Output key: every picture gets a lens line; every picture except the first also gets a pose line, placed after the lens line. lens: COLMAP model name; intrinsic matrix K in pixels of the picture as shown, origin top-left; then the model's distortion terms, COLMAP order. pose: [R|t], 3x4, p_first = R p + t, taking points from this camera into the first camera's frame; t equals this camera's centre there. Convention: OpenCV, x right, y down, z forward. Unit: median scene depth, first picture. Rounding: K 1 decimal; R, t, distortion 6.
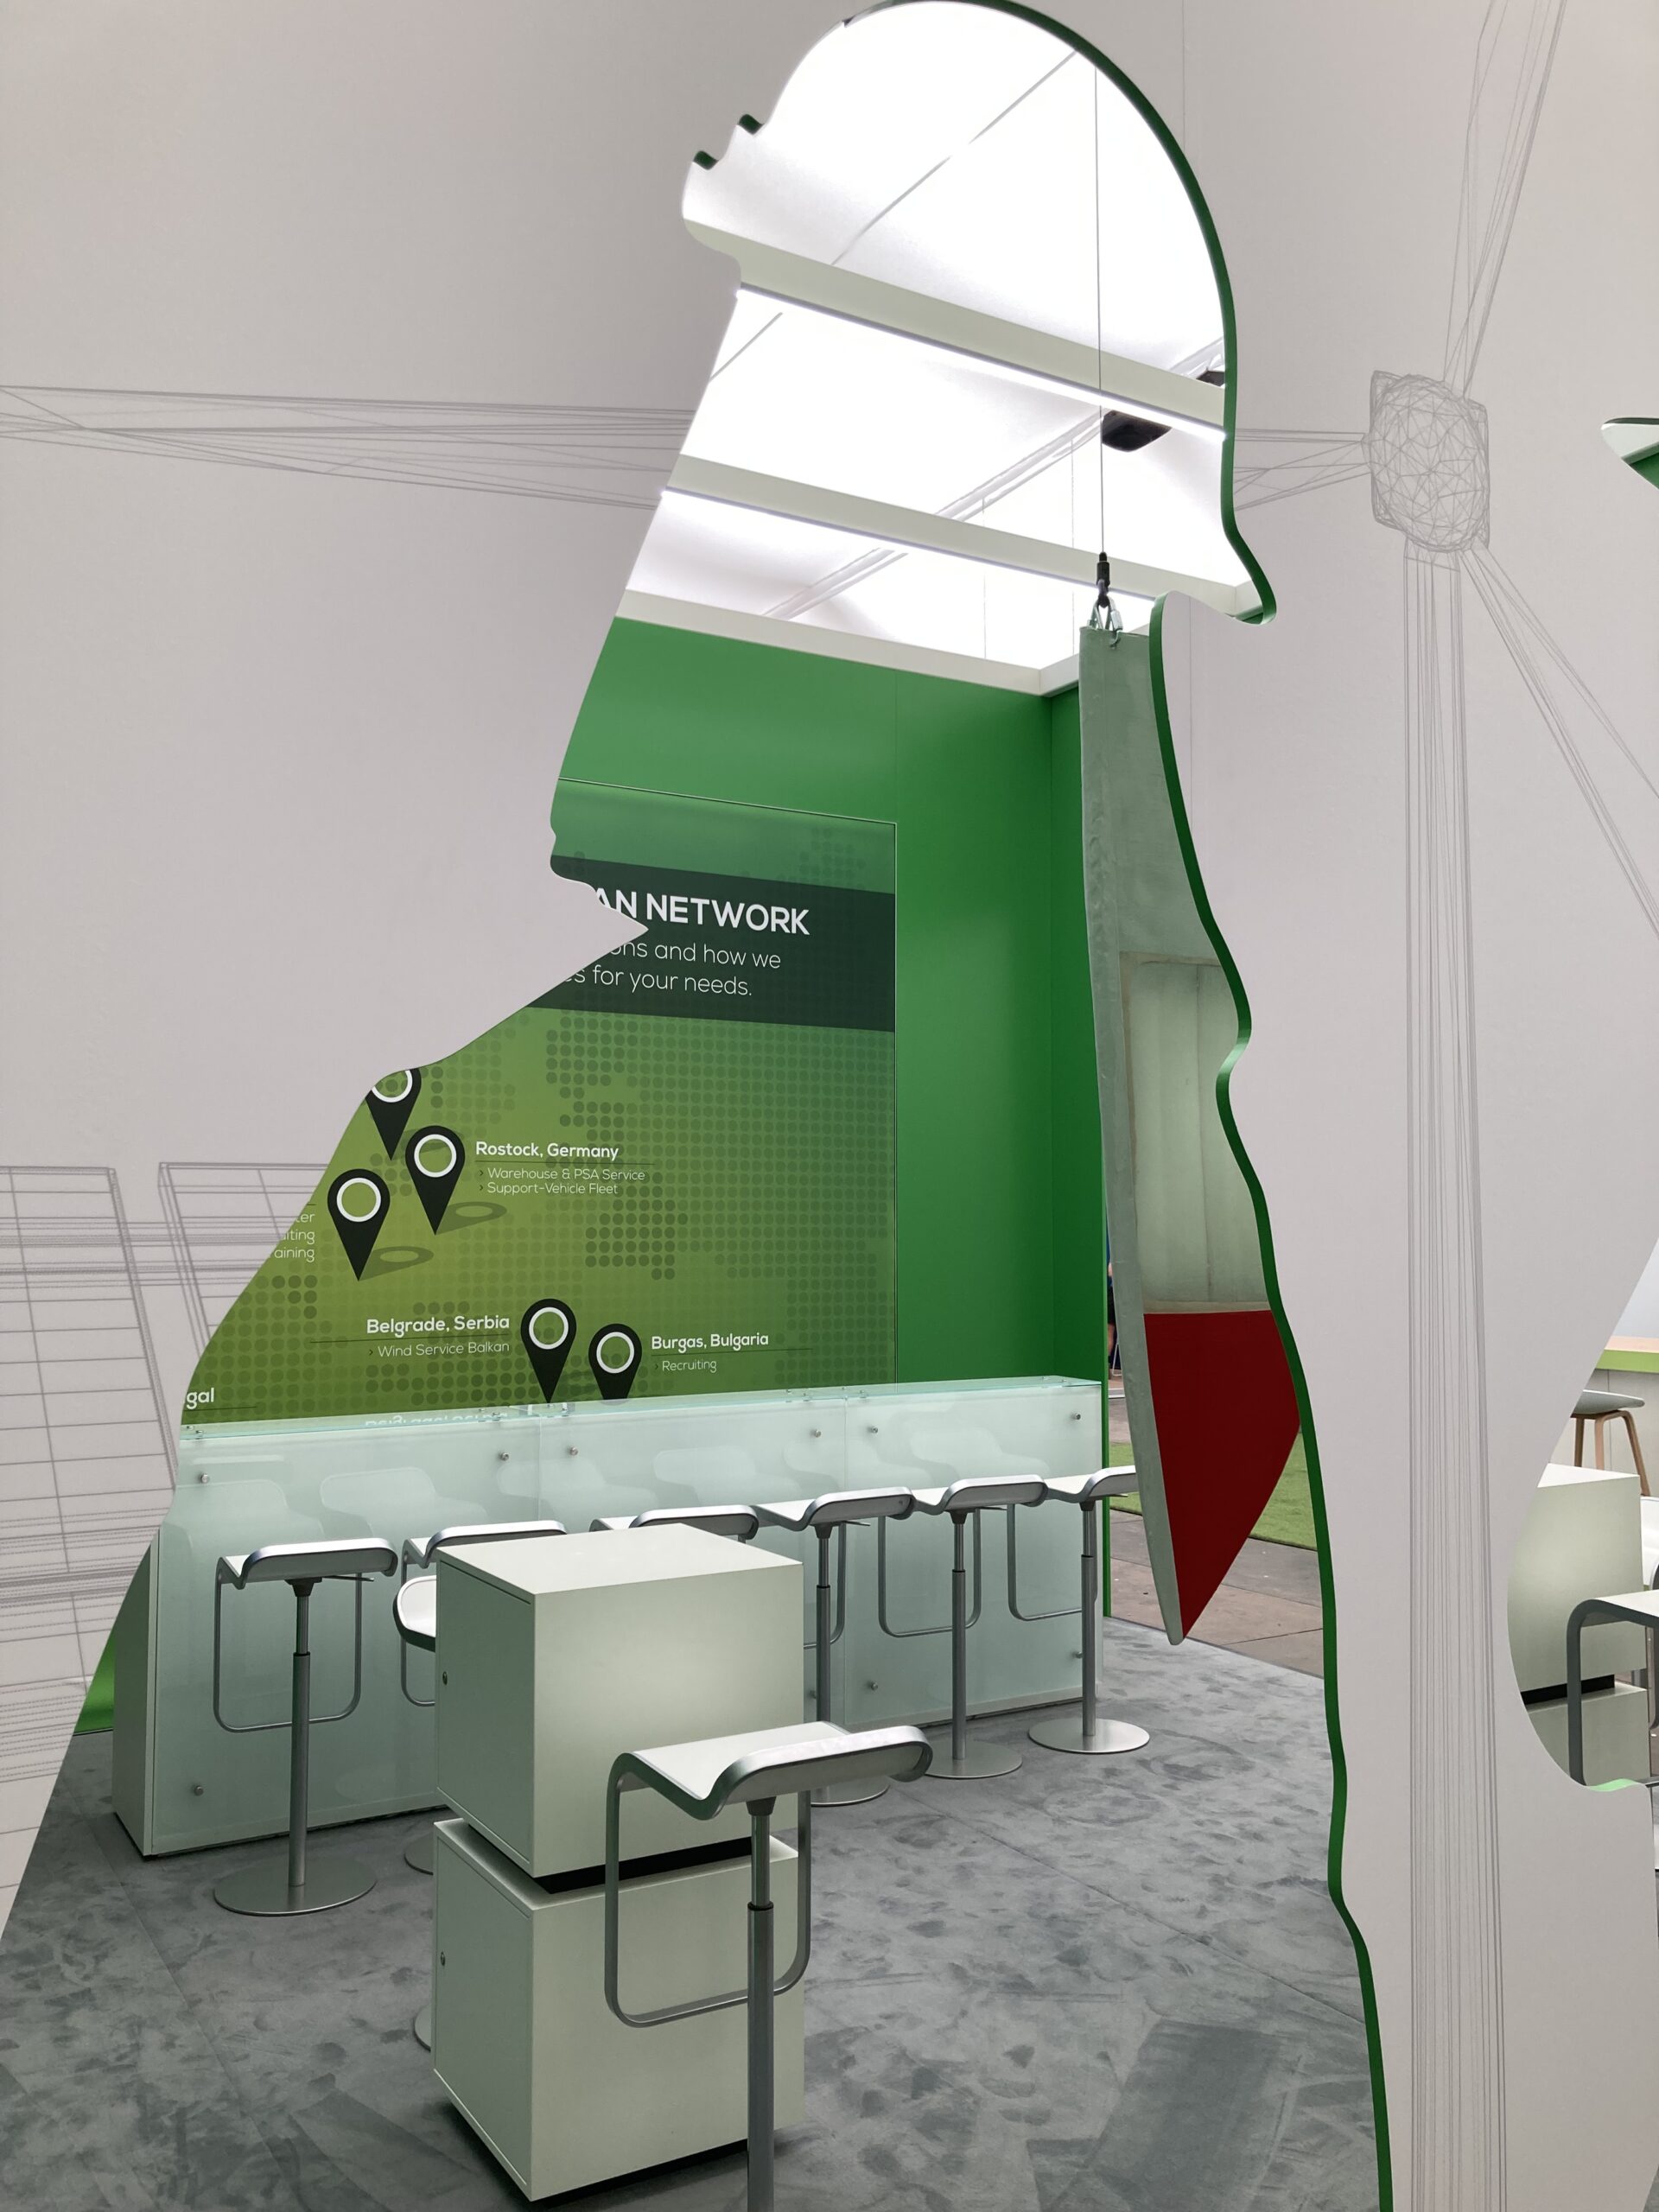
lens RADIAL K [[1801.8, 0, 835.3], [0, 1801.8, 1136.7], [0, 0, 1]] dist [0.083987, -0.087130]
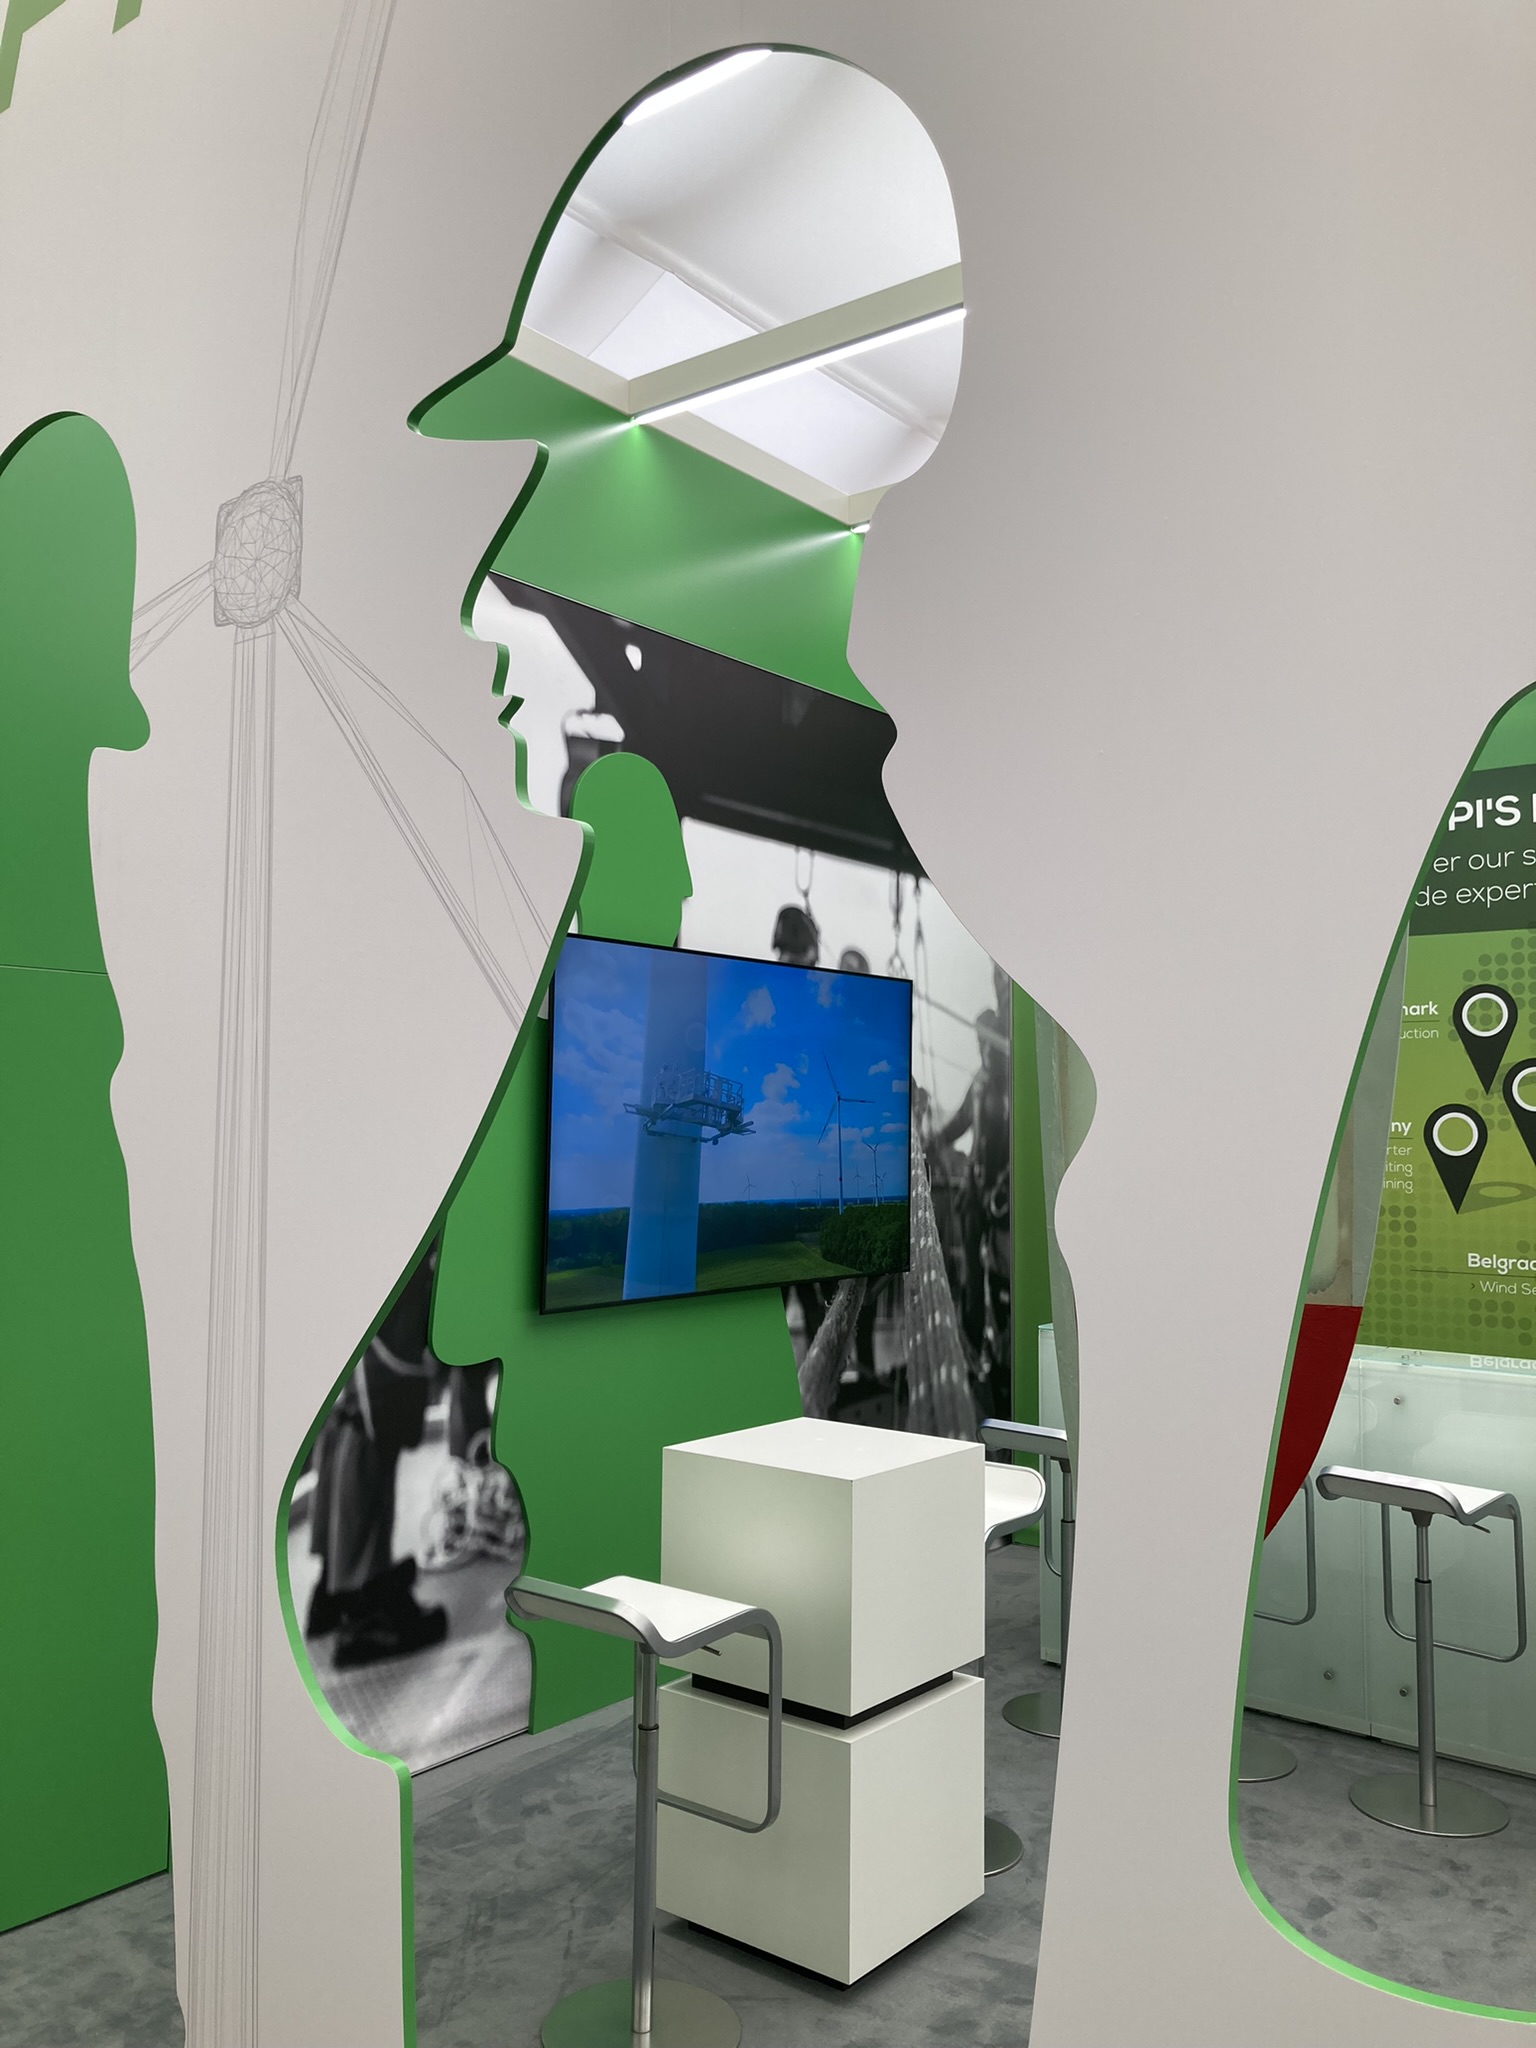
lens RADIAL K [[1658.4, 0, 762.2], [0, 1658.4, 1017.1], [0, 0, 1]] dist [0.087144, -0.233889]
pose [[0.357564, -0.050917, -0.932499, 0.464845], [0.033066, 0.998577, -0.041846, -0.004223], [0.933303, -0.015872, 0.358739, 0.295644]]
